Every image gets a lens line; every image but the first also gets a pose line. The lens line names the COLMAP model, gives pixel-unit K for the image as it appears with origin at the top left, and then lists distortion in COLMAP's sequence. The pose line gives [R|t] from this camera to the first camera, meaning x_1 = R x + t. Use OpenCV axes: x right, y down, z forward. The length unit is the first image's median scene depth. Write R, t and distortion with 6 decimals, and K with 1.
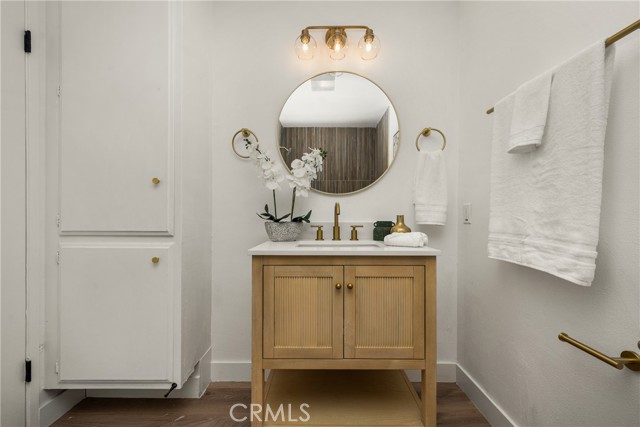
lens RADIAL K [[259.4, 0, 318.1], [0, 259.4, 213.5], [0, 0, 1]] dist [0.000019, -0.000546]
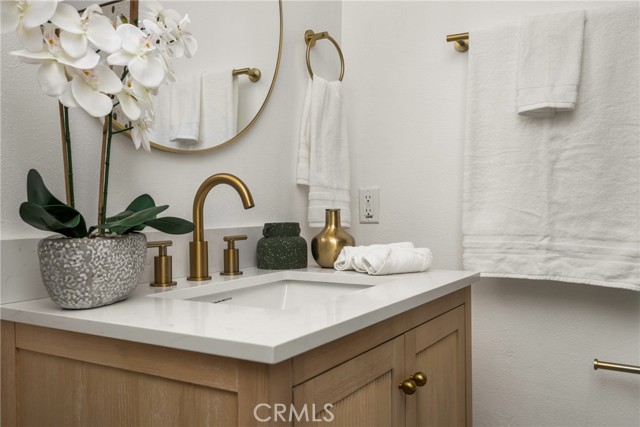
lens RADIAL K [[571.4, 0, 316.6], [0, 571.4, 208.9], [0, 0, 1]] dist [-0.002684, -0.008324]
pose [[0.511392, -0.006191, 0.859325, -0.870159], [0.001107, 0.999978, 0.006546, 0.000699], [-0.859347, -0.002396, 0.511388, 0.780456]]
